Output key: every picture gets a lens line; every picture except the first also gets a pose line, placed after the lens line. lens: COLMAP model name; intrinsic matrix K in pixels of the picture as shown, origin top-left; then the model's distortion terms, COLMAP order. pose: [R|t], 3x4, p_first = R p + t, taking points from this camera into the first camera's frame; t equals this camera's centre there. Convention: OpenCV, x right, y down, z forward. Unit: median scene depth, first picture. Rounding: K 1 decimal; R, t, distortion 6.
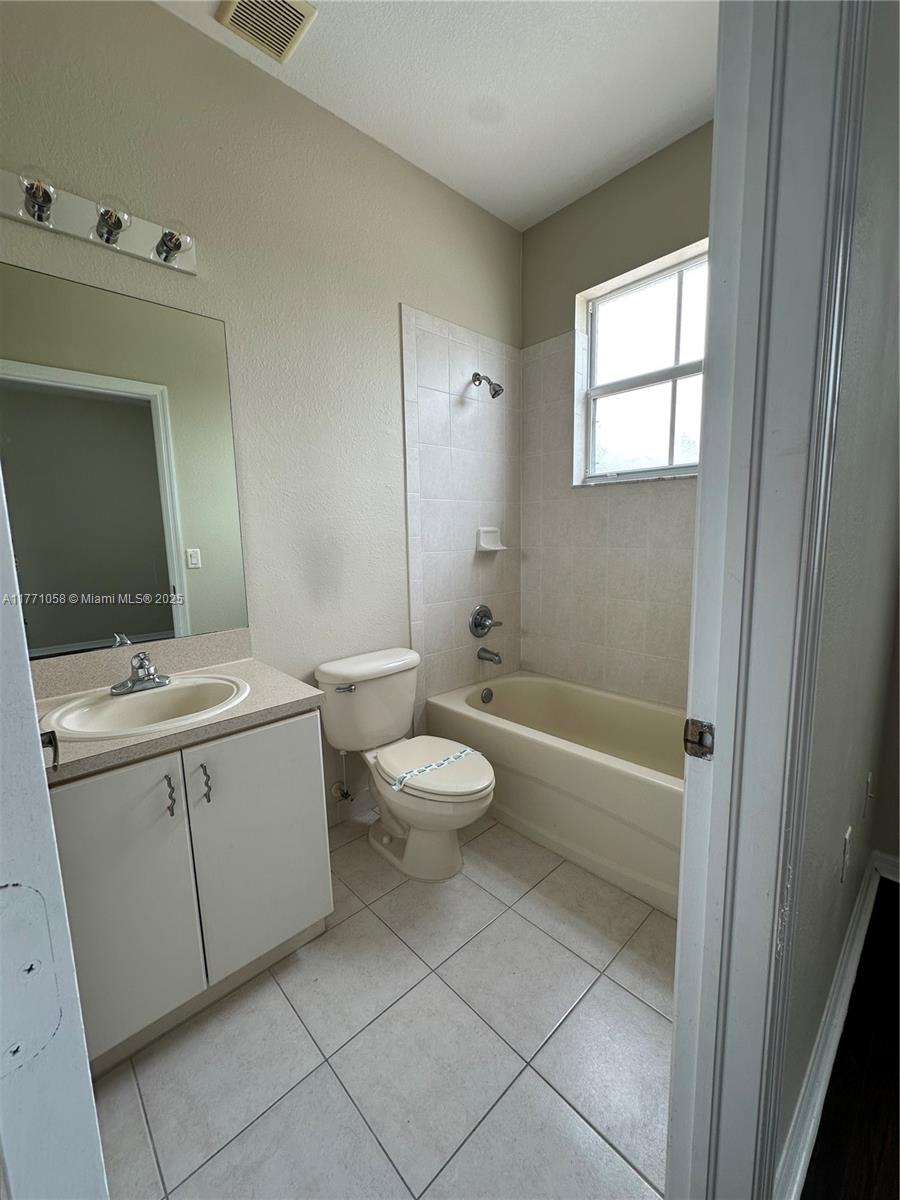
lens RADIAL K [[479.8, 0, 450.0], [0, 479.8, 600.0], [0, 0, 1]] dist [-0.000992, -0.000011]
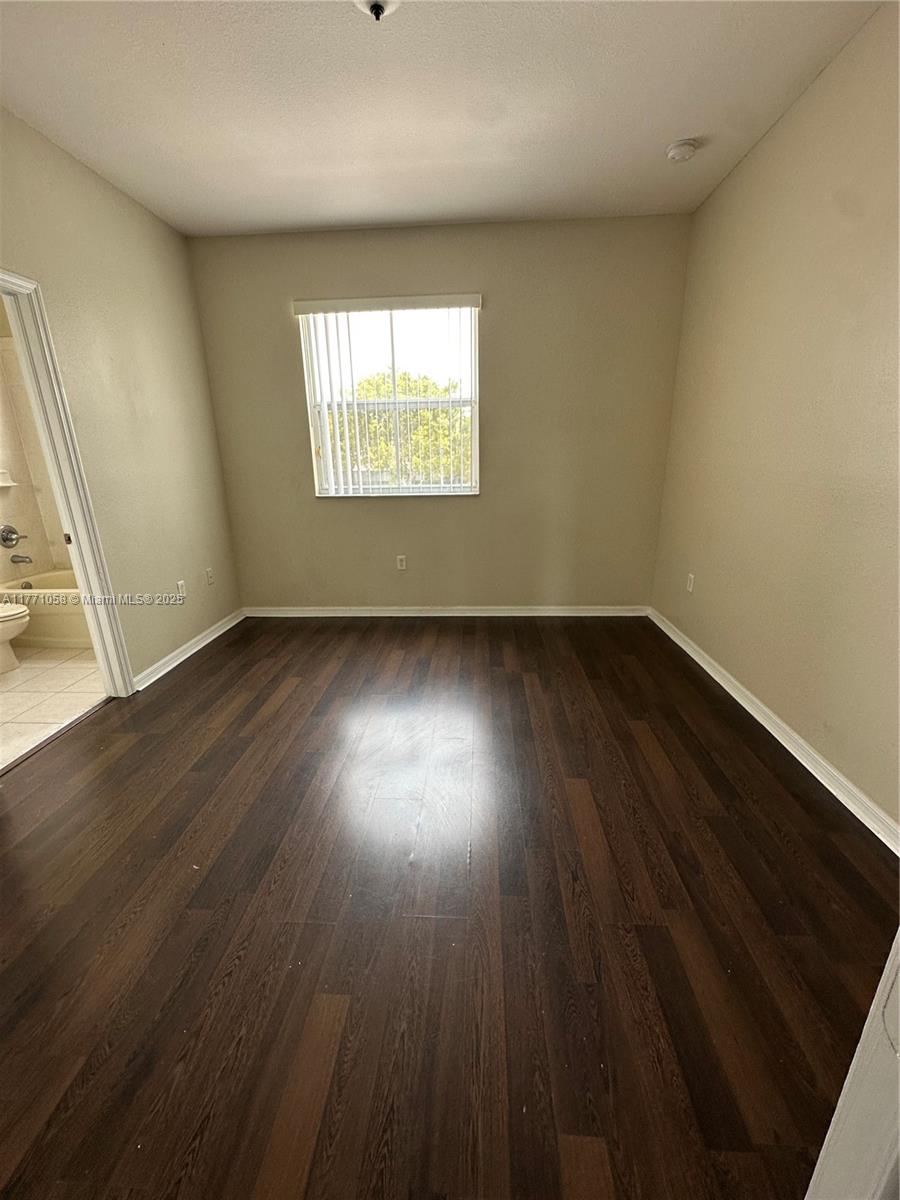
lens RADIAL K [[479.8, 0, 450.0], [0, 479.8, 600.0], [0, 0, 1]] dist [-0.000992, -0.000011]
pose [[0.725120, -0.194834, 0.660485, 0.039130], [0.100192, 0.978783, 0.178731, 0.106546], [-0.681295, -0.063426, 0.729256, -0.978085]]
